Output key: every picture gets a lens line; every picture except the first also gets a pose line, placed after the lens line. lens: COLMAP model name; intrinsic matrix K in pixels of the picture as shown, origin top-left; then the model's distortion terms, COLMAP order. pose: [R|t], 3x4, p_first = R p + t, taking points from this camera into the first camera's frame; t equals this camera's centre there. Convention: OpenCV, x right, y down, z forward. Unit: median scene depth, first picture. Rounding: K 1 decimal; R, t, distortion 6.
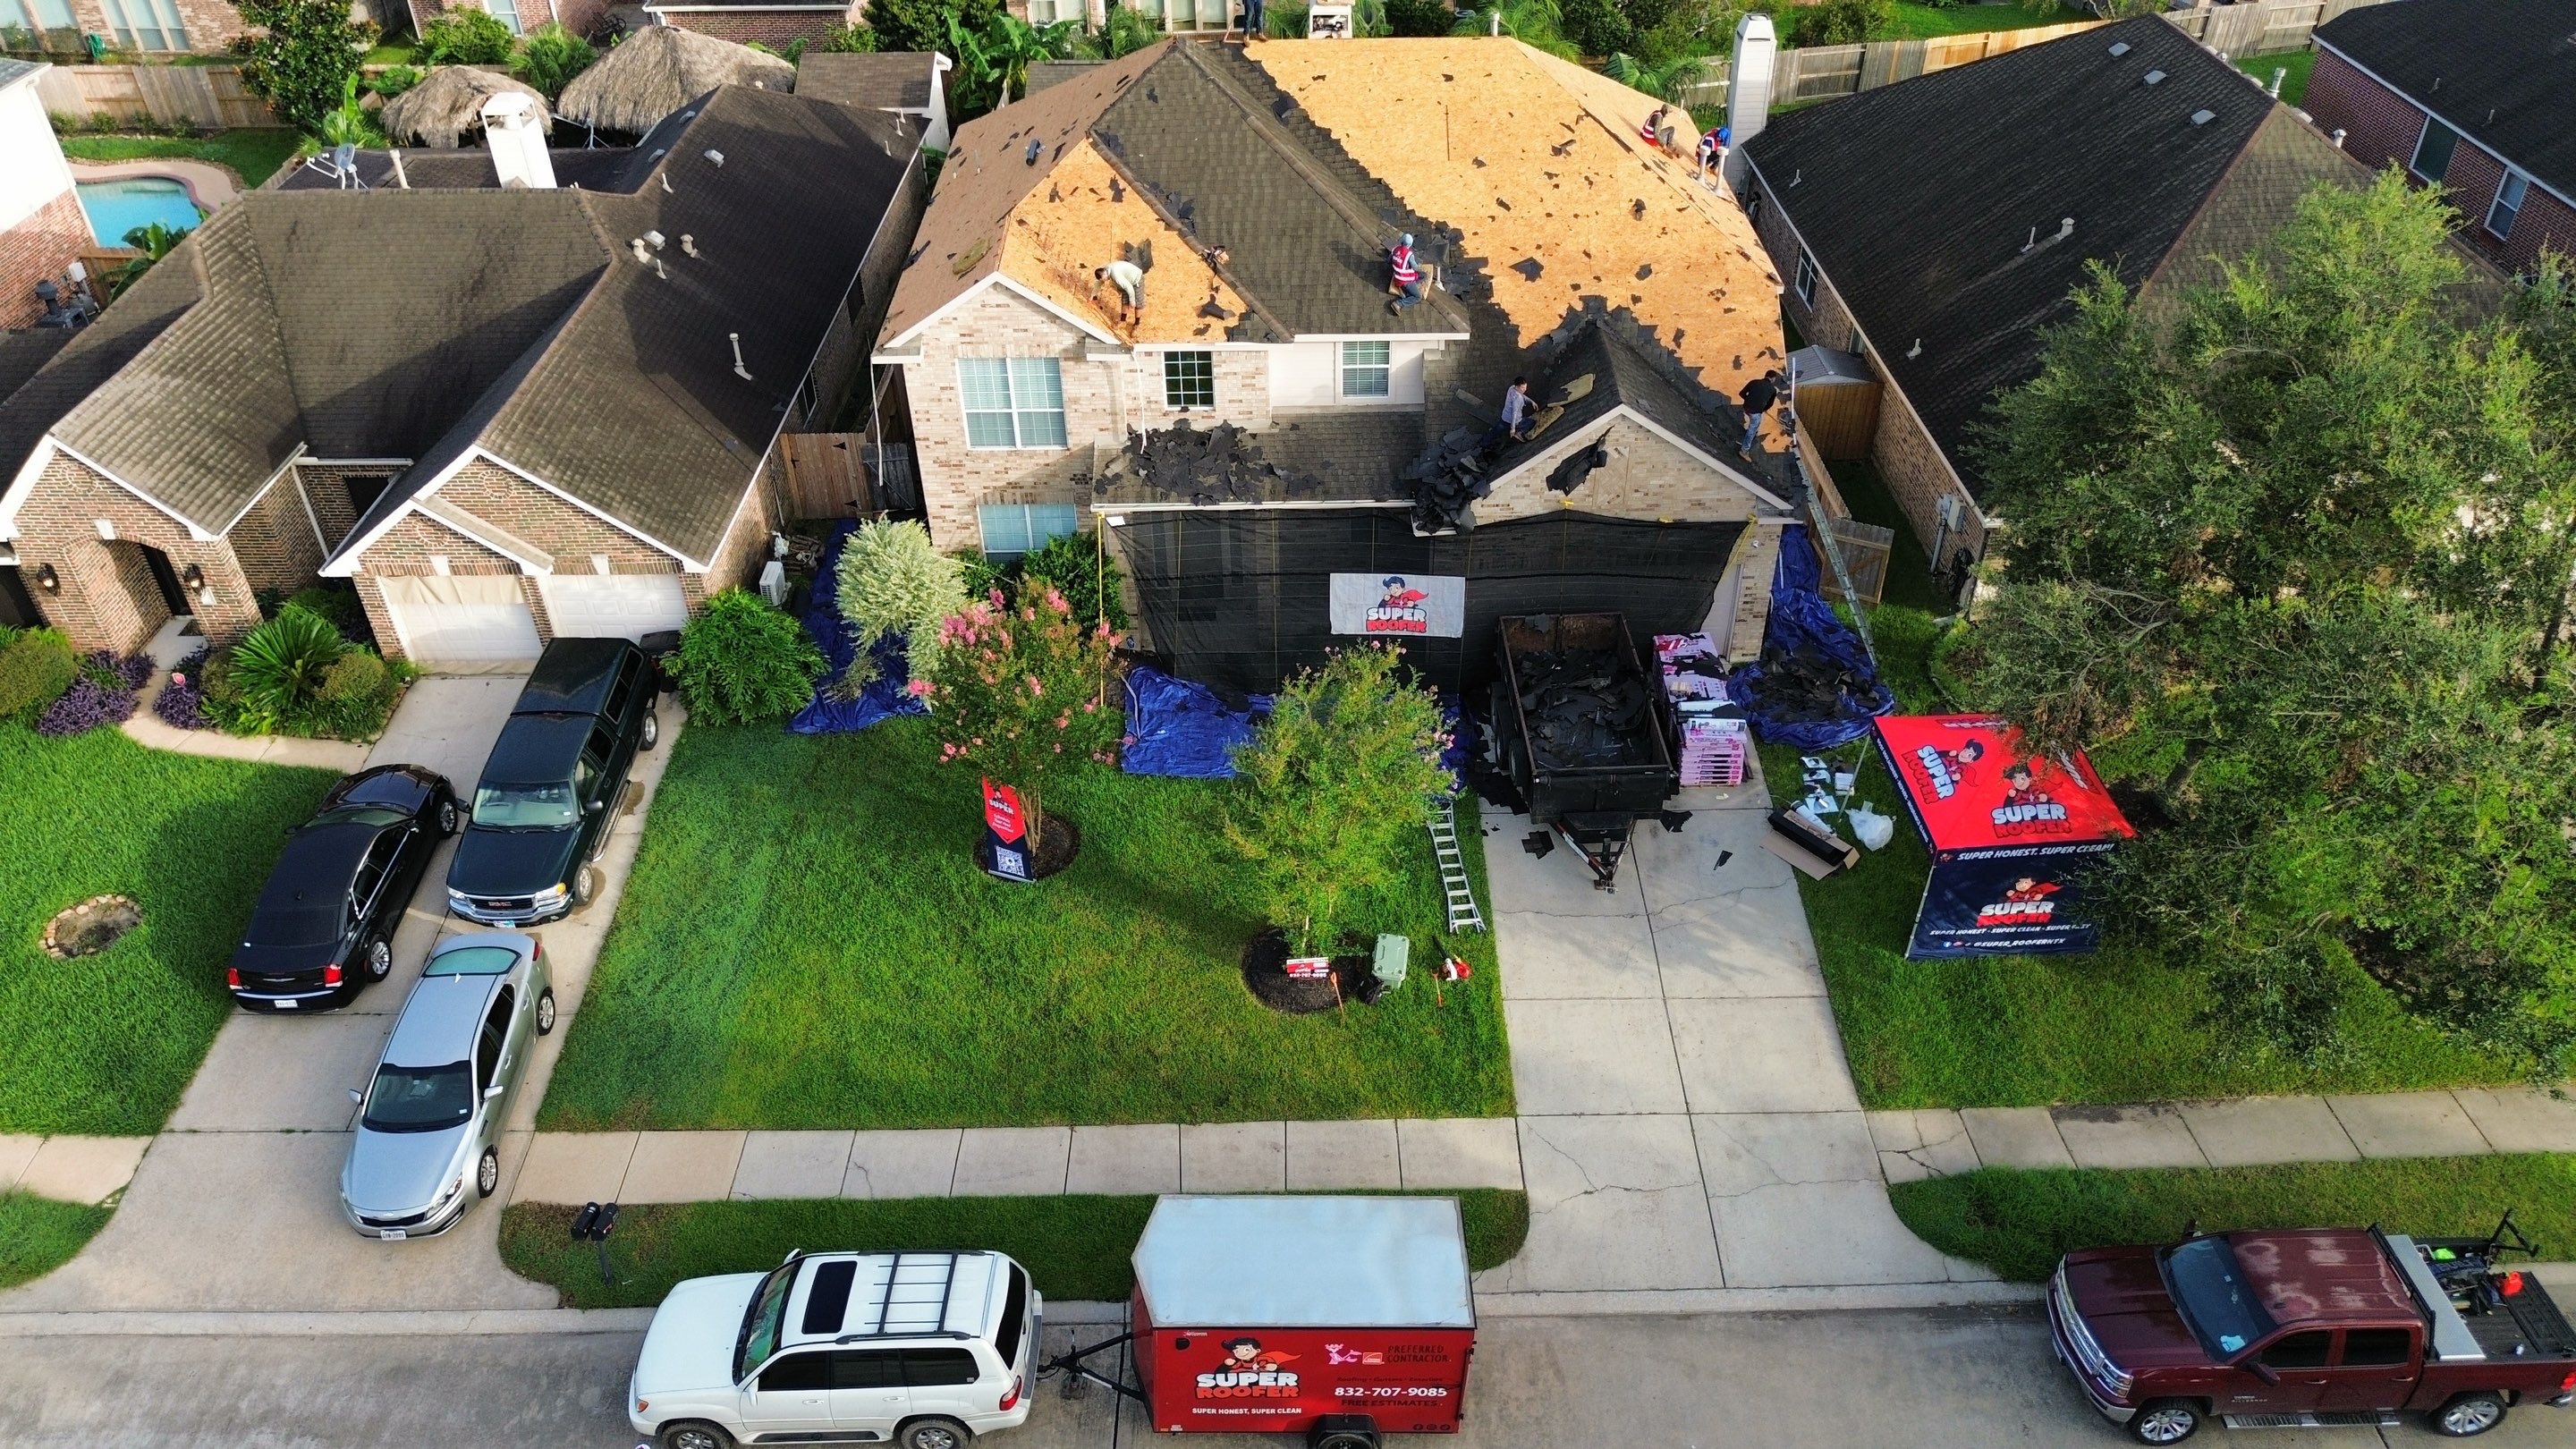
lens RADIAL K [[1796.6, 0, 1301.9], [0, 1796.6, 722.6], [0, 0, 1]] dist [0.082868, -0.095349]
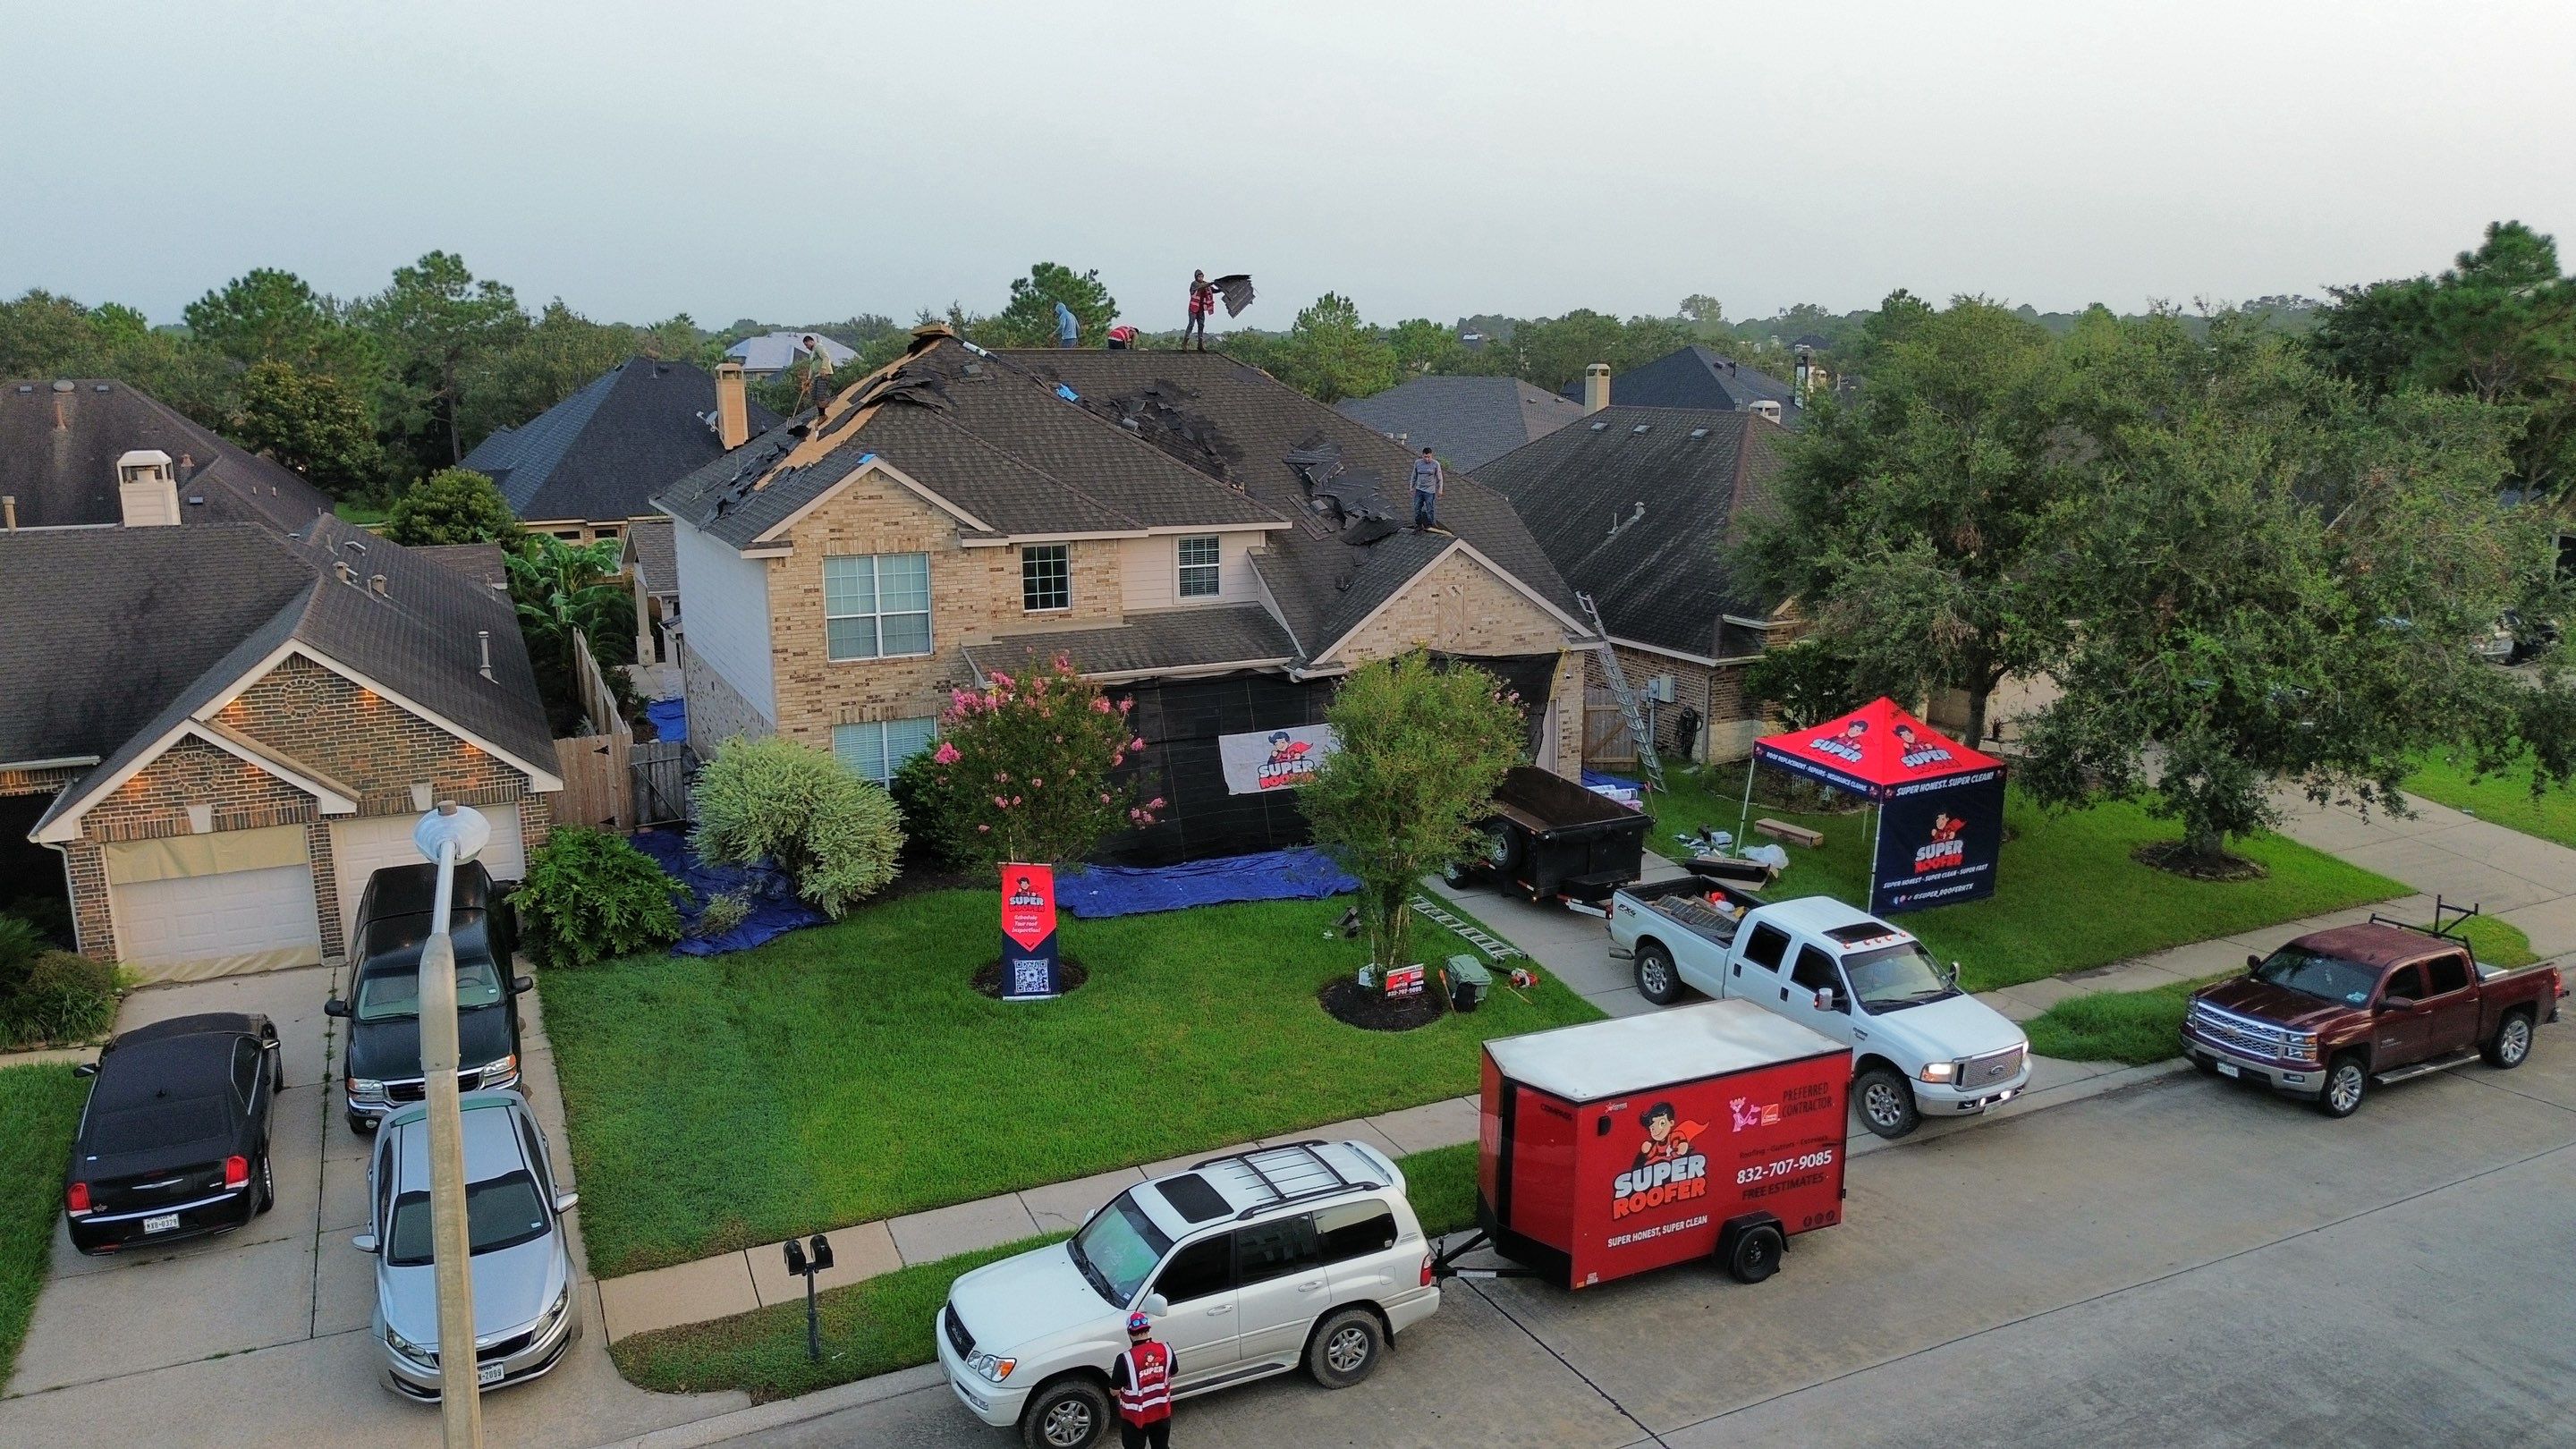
lens RADIAL K [[1817.6, 0, 1288.0], [0, 1817.6, 724.5], [0, 0, 1]] dist [0.089527, -0.095057]
pose [[0.905355, -0.079391, 0.417168, -0.379917], [0.252178, 0.890909, -0.377739, 0.311375], [-0.341669, 0.447189, 0.826610, 0.140144]]
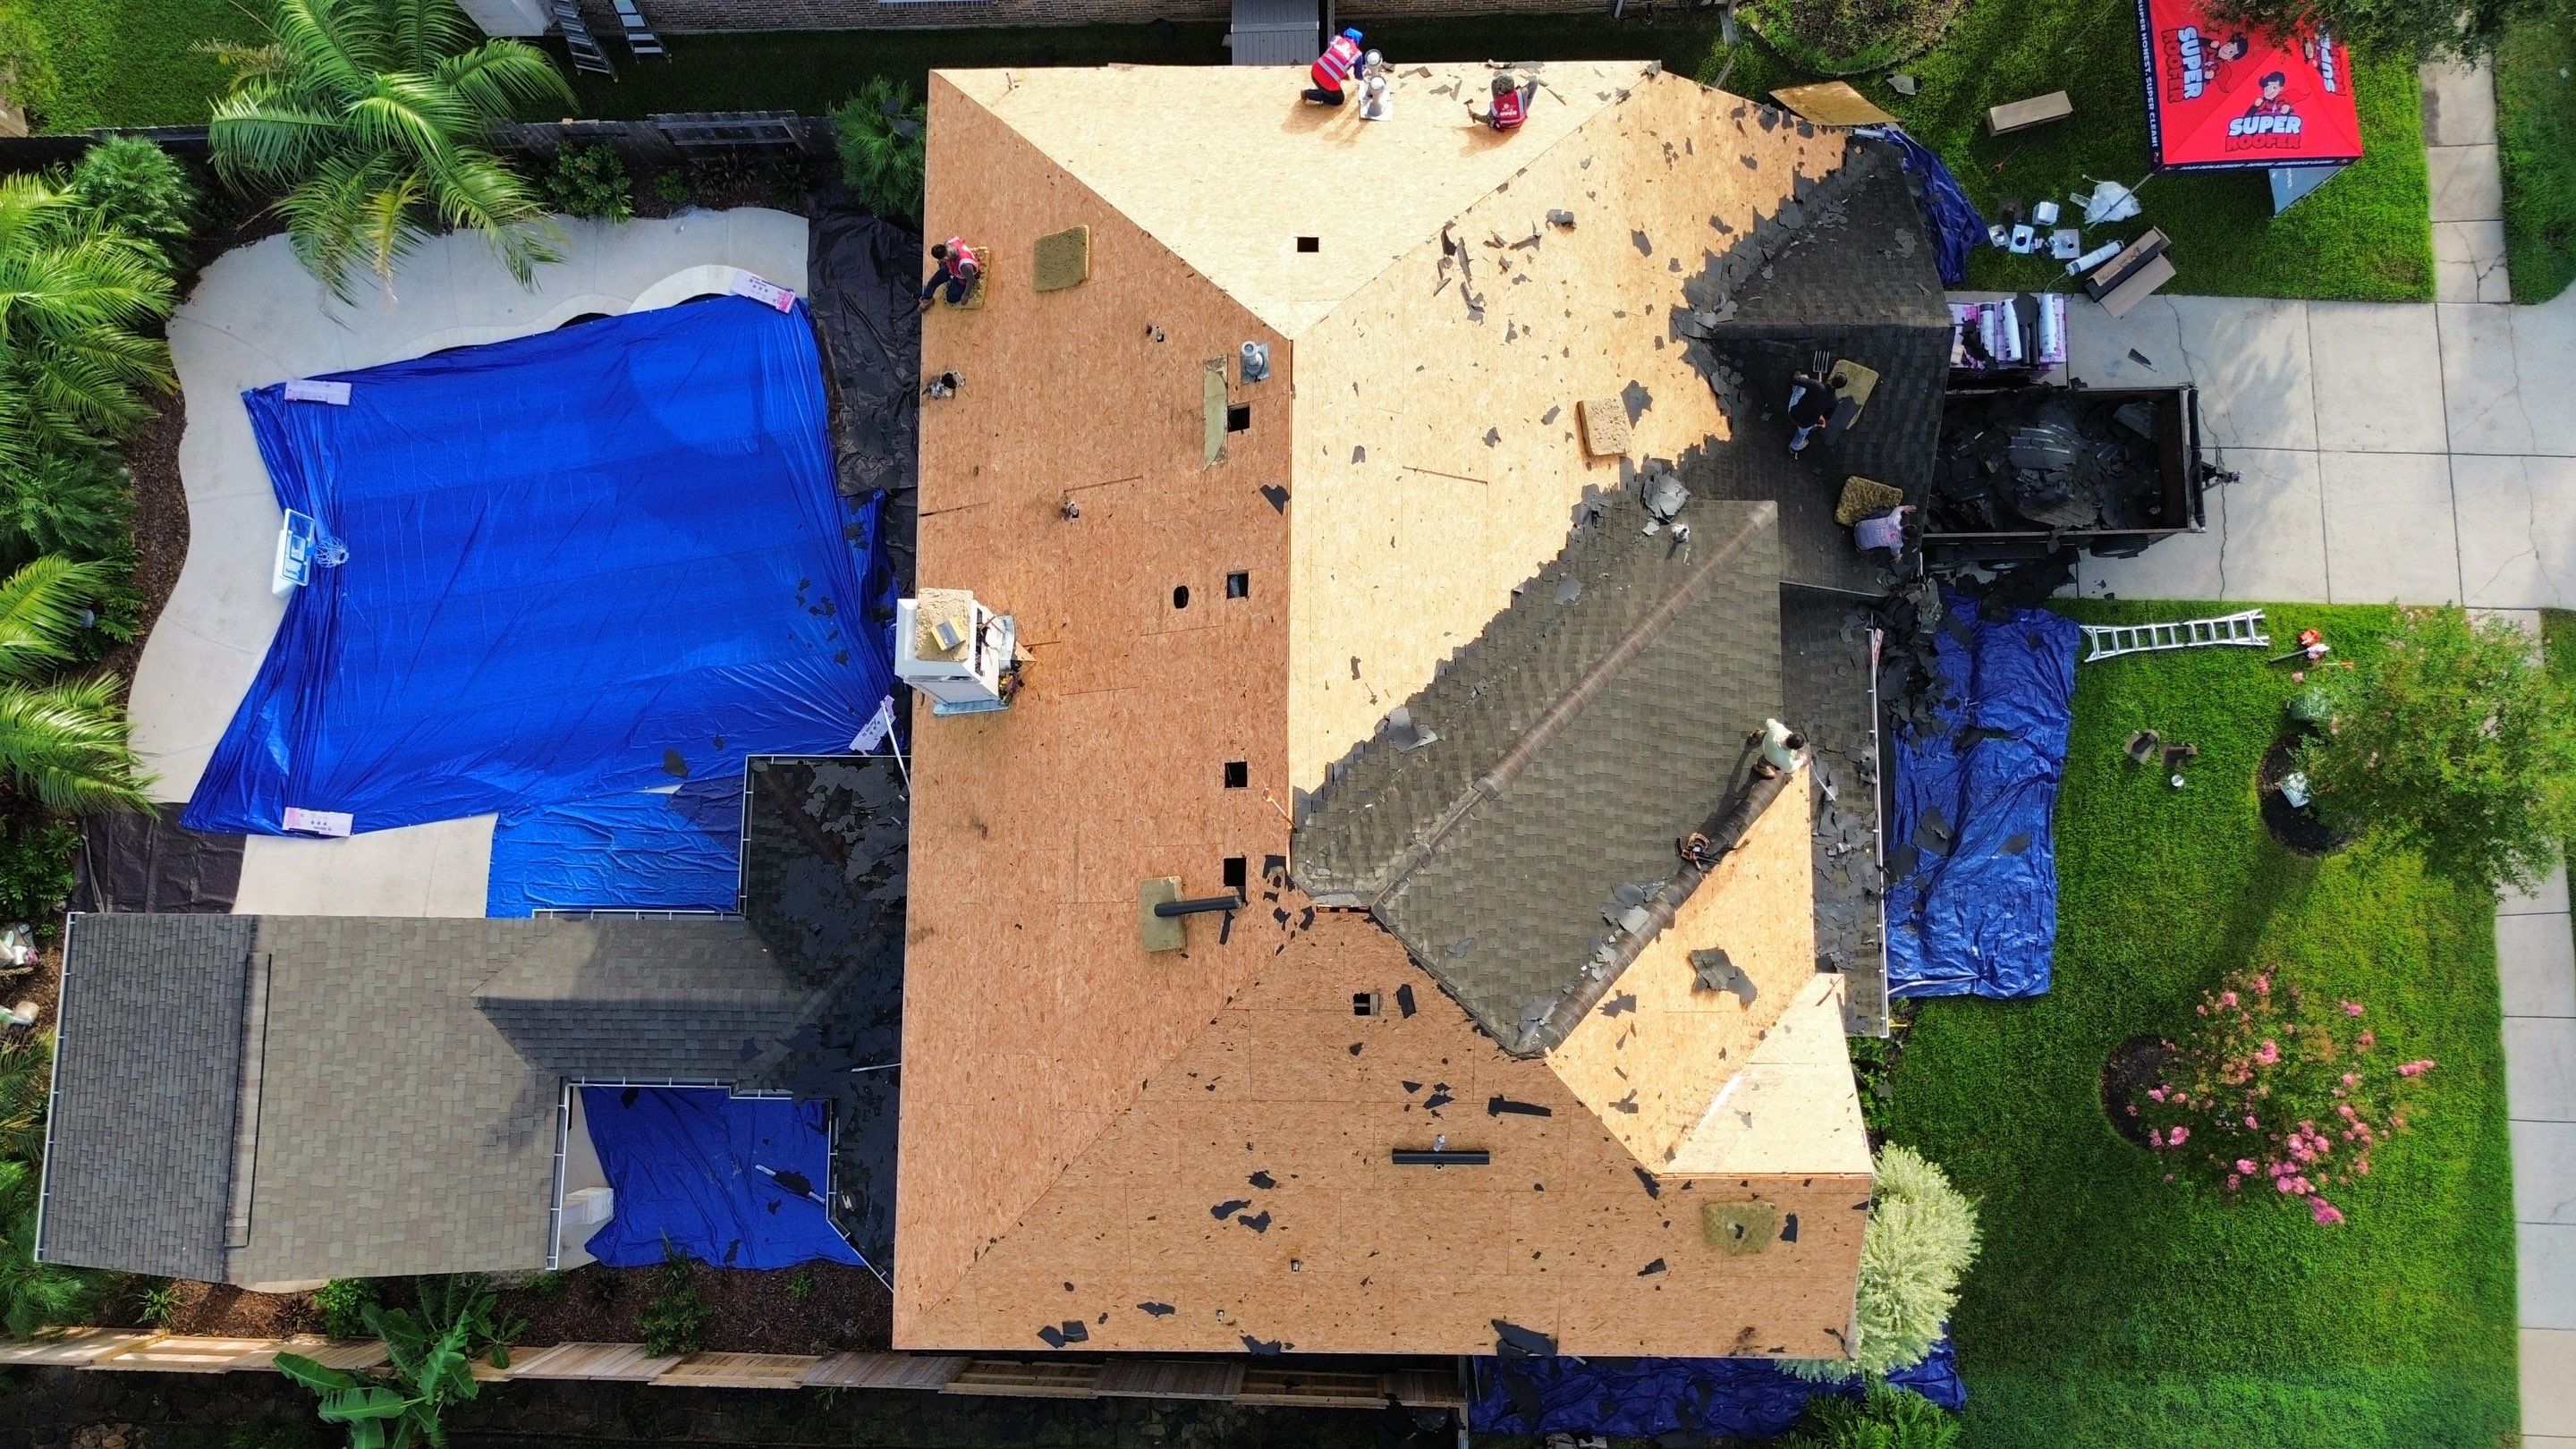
lens RADIAL K [[1817.6, 0, 1288.0], [0, 1817.6, 724.5], [0, 0, 1]] dist [0.089527, -0.095057]
pose [[0.018469, -0.991729, 0.127014, -0.086653], [0.612029, 0.111668, 0.782912, -0.858135], [-0.790620, 0.063277, 0.609029, 0.683947]]
